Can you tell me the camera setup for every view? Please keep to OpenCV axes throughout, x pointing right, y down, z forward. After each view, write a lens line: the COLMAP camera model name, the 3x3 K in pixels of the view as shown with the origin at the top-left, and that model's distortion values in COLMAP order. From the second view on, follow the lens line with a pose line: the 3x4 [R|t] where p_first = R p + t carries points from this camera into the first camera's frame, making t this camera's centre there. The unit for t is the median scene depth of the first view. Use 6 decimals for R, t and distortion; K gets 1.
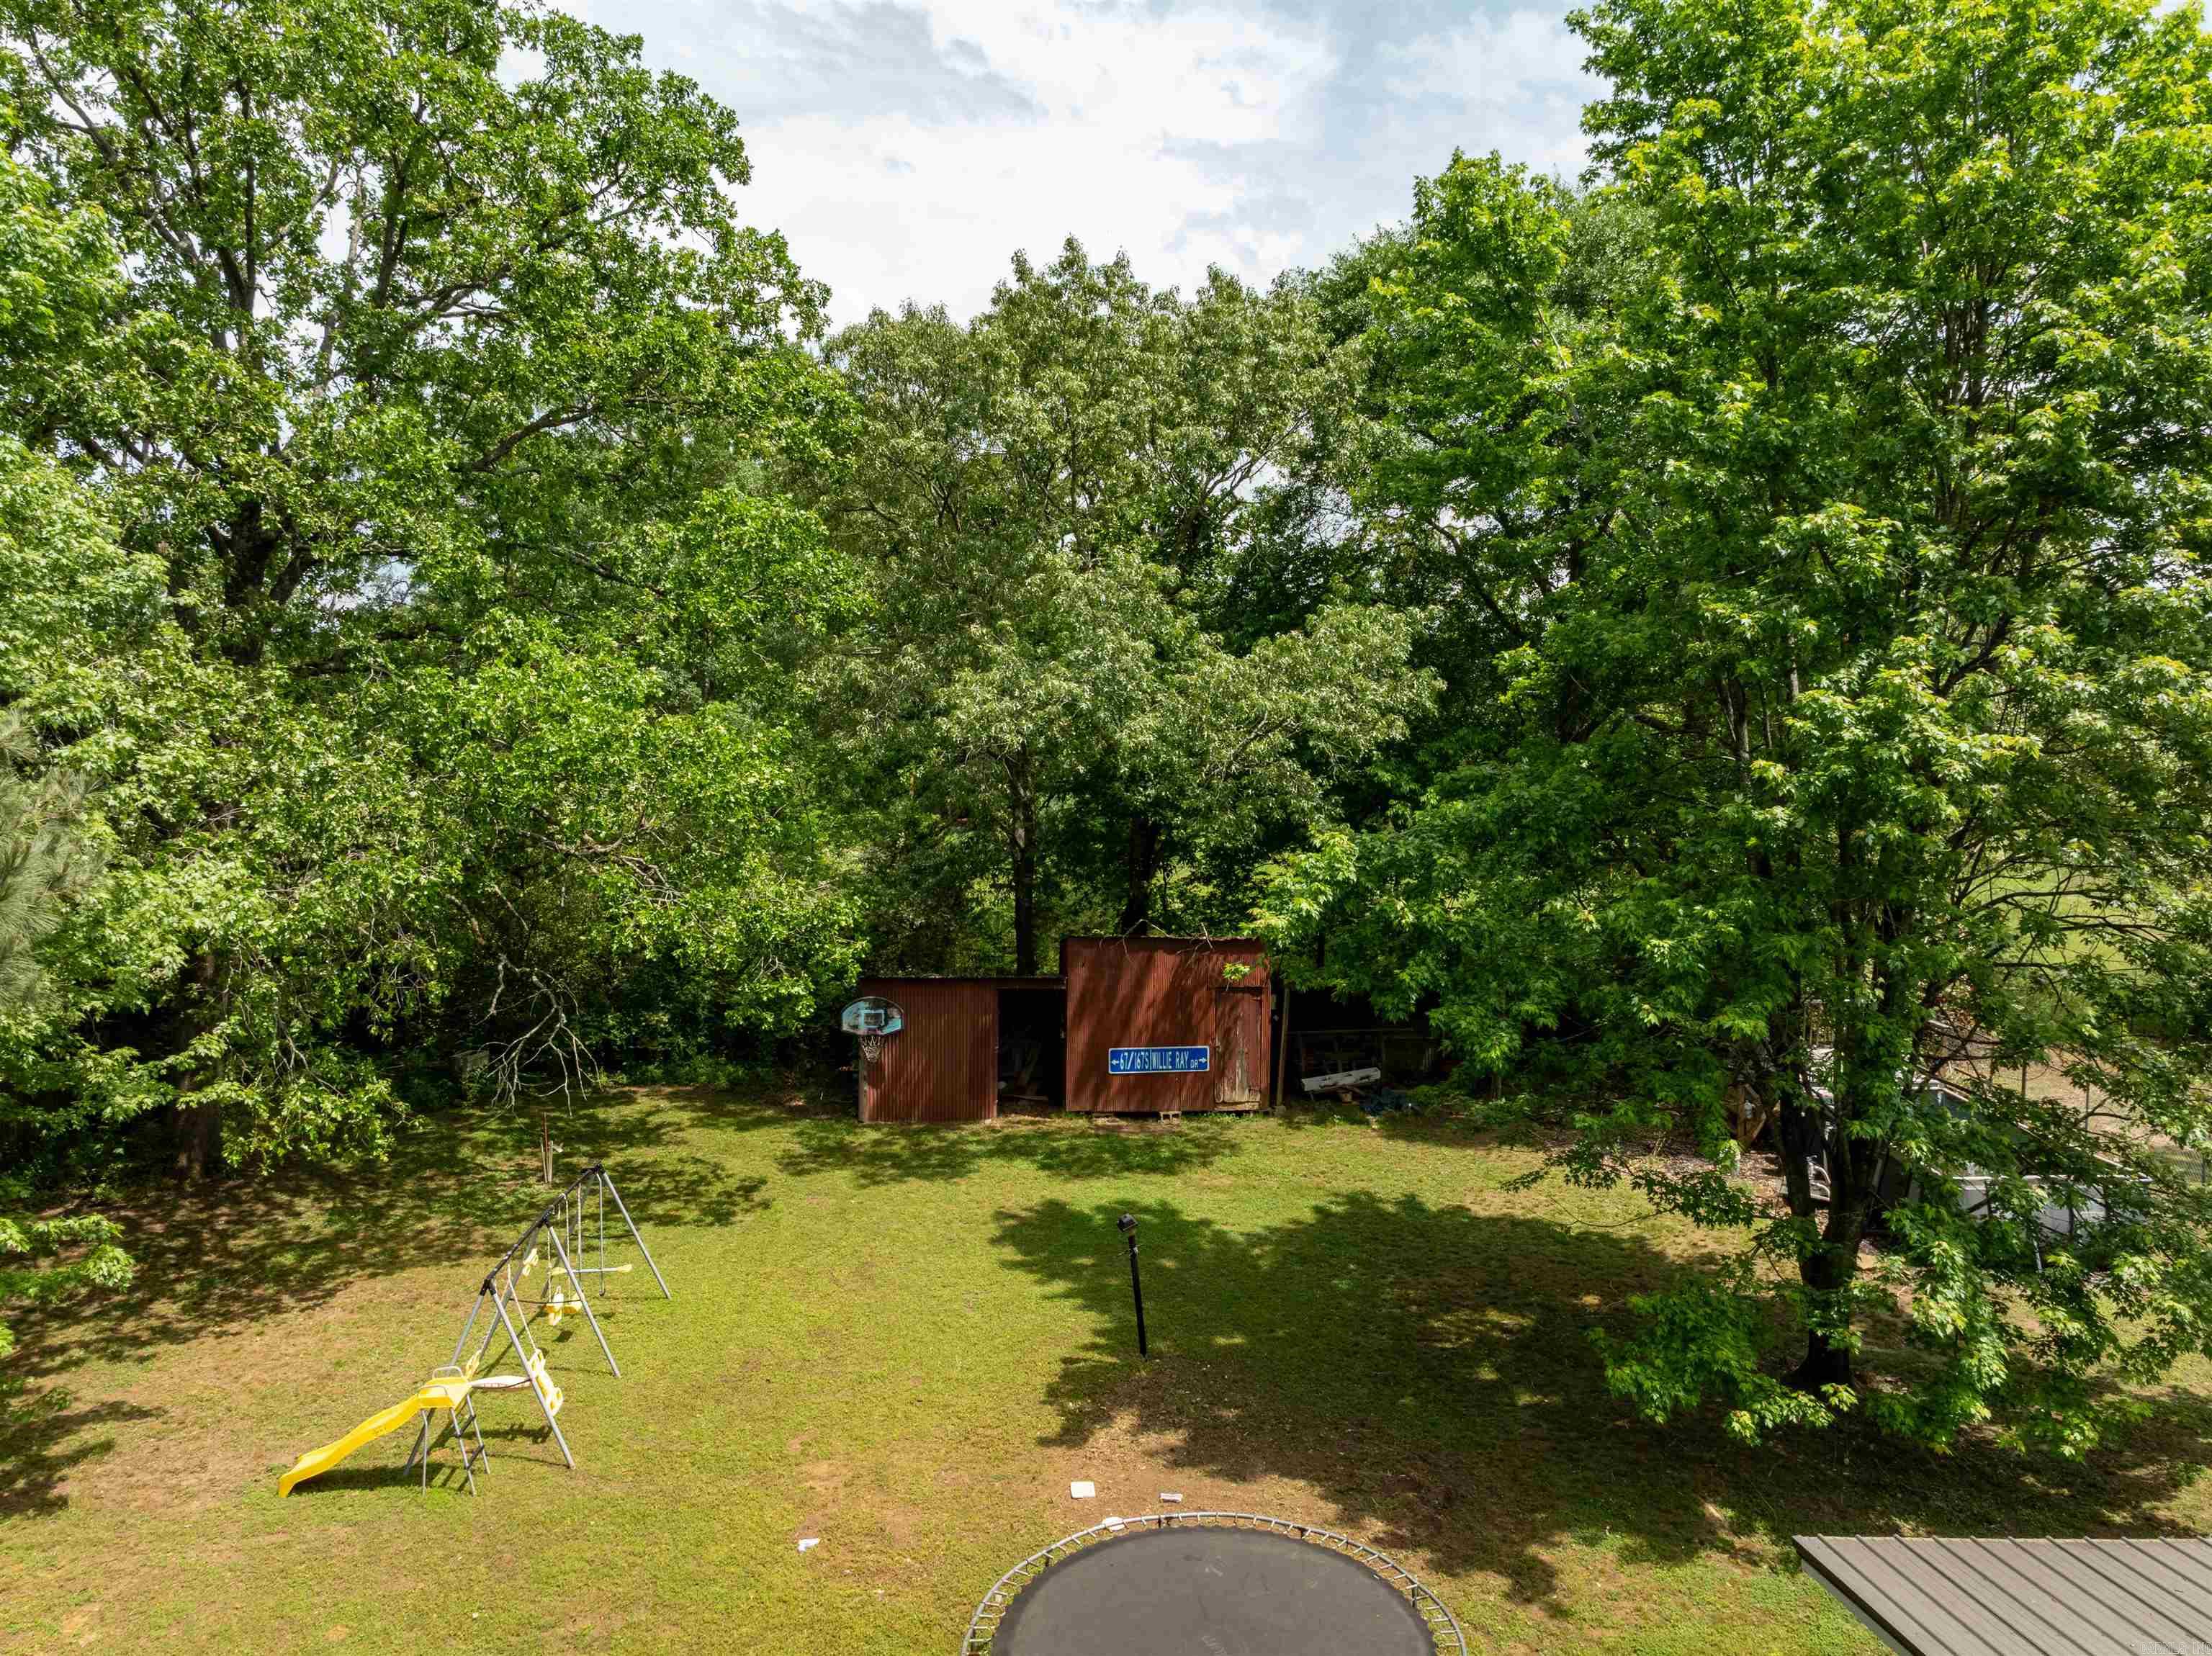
lens RADIAL K [[1582.9, 0, 1118.0], [0, 1582.9, 826.8], [0, 0, 1]] dist [0.001970, 0.011001]
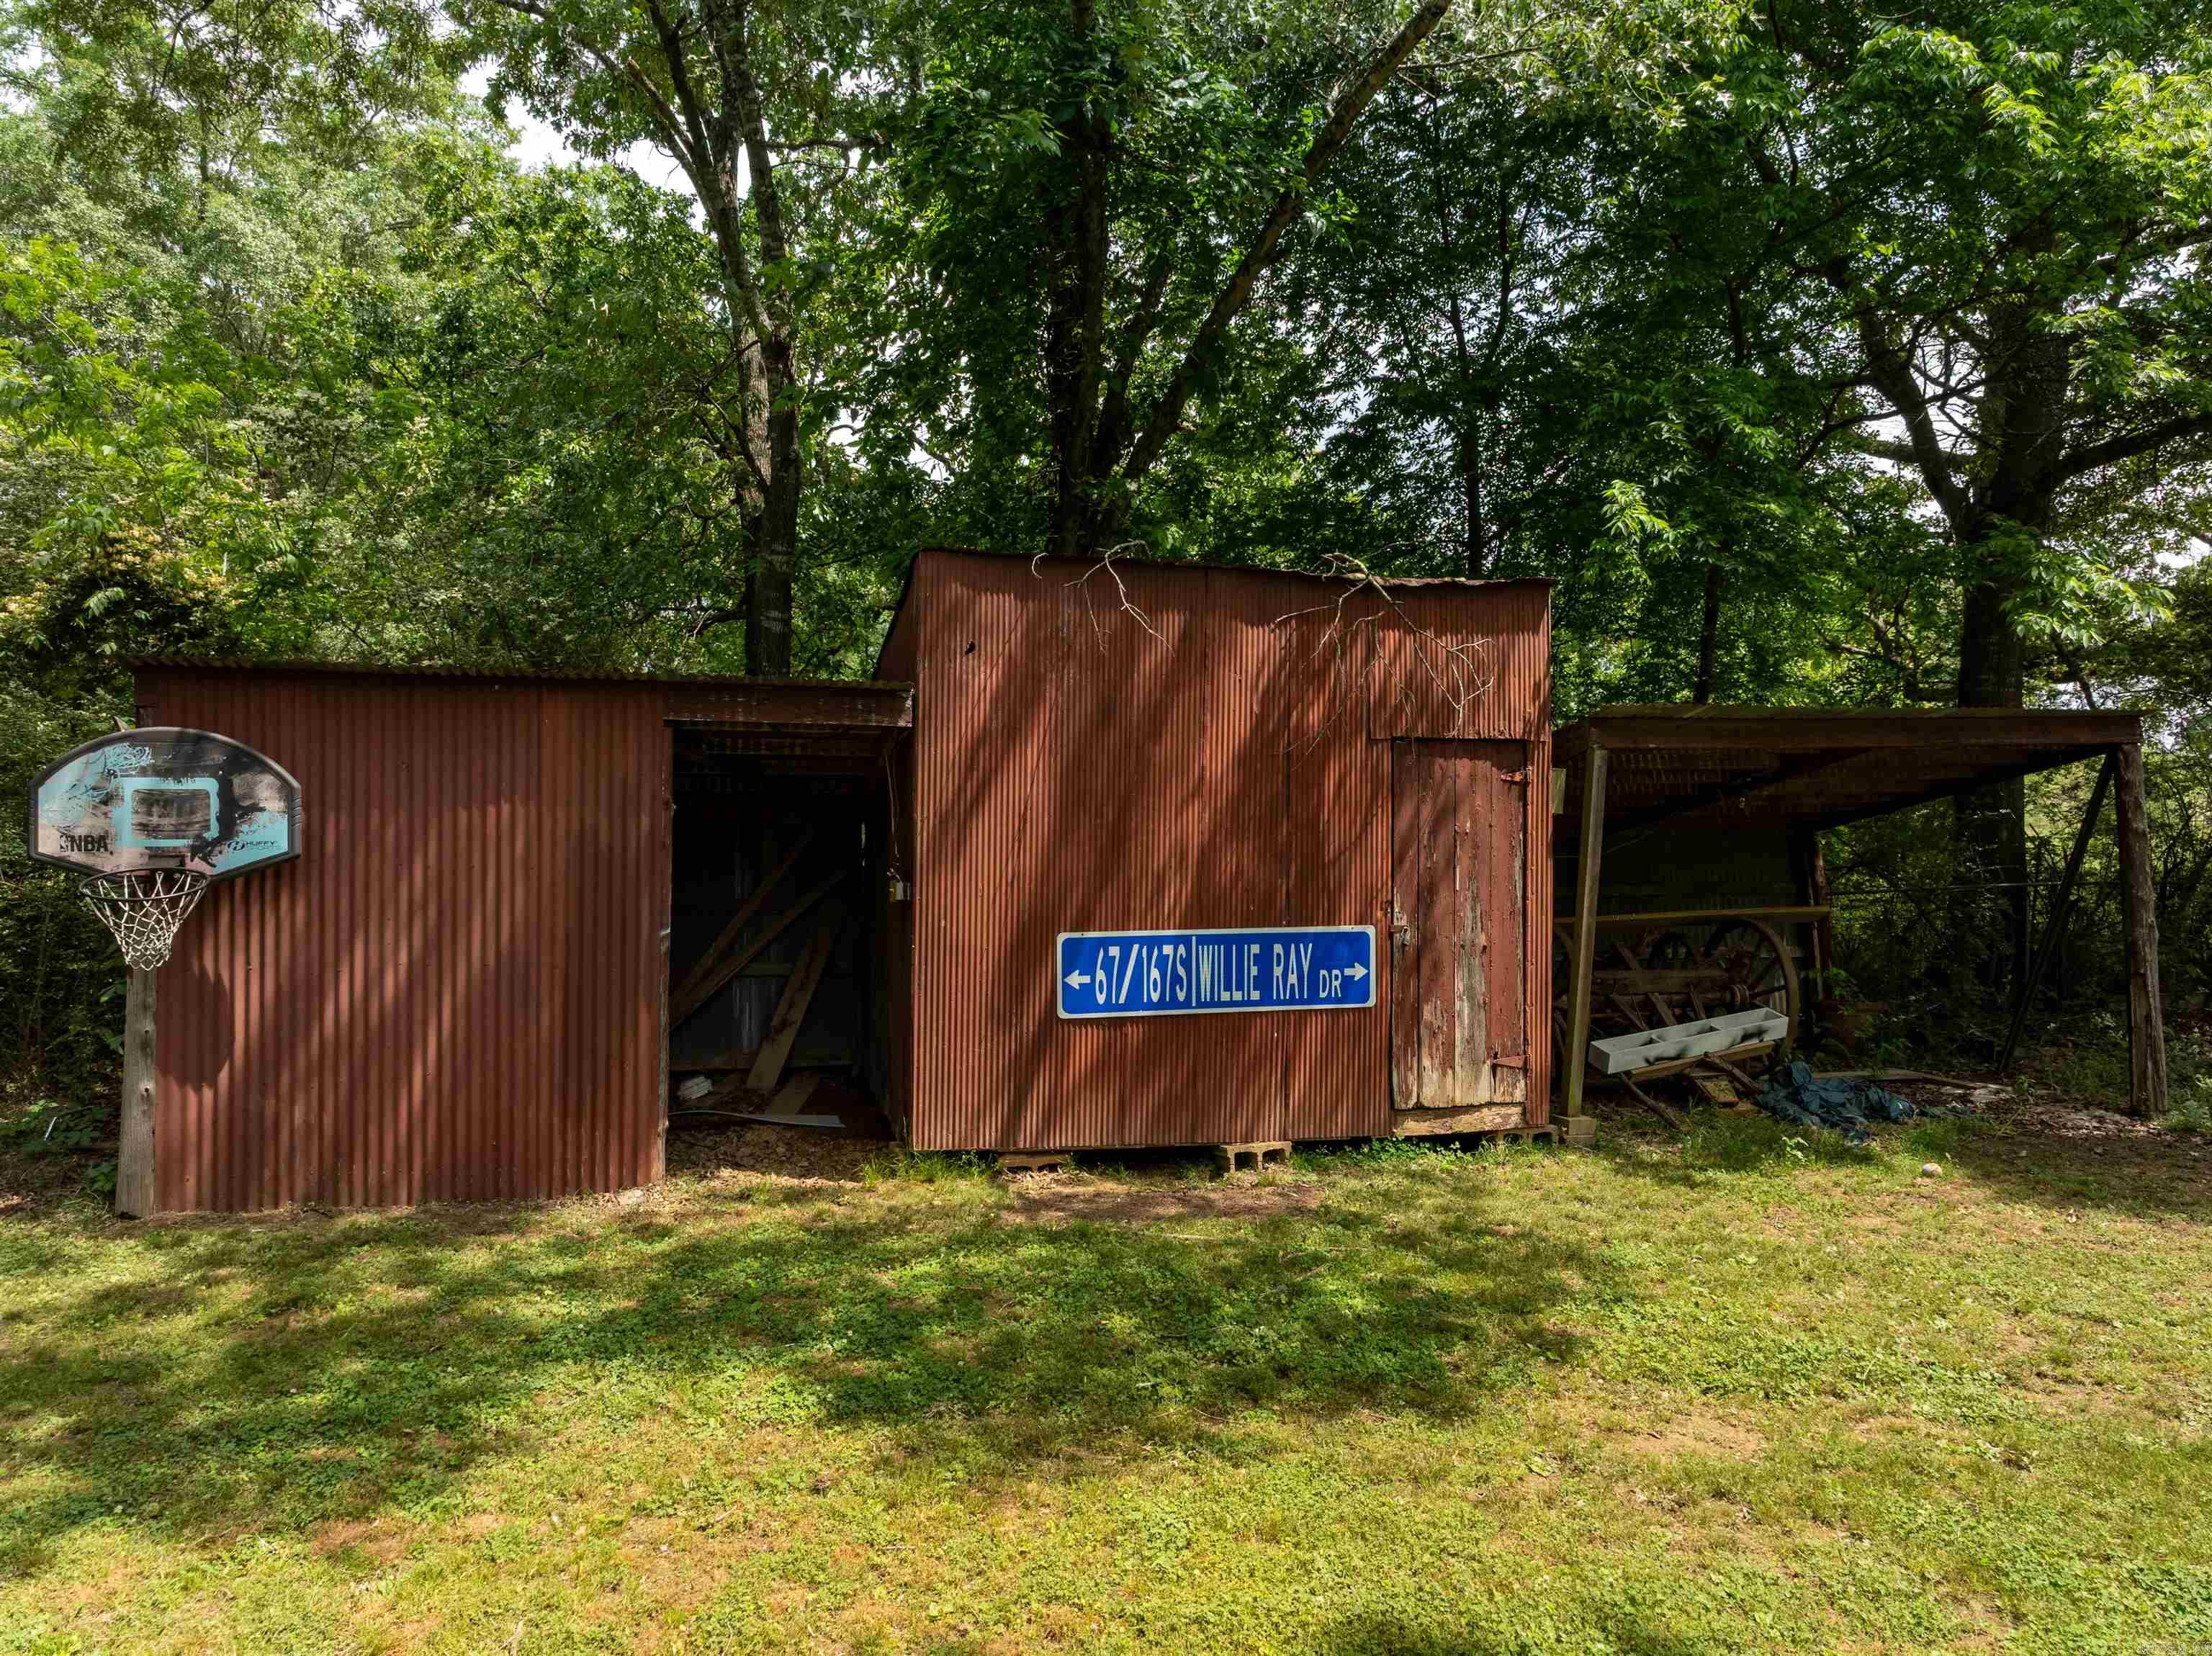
lens RADIAL K [[1582.9, 0, 1100.7], [0, 1582.9, 812.3], [0, 0, 1]] dist [0.001970, 0.011001]
pose [[0.989895, 0.000065, 0.141805, -0.039780], [0.007262, 0.998665, -0.051151, 0.132487], [-0.141619, 0.051664, 0.988572, 0.704124]]
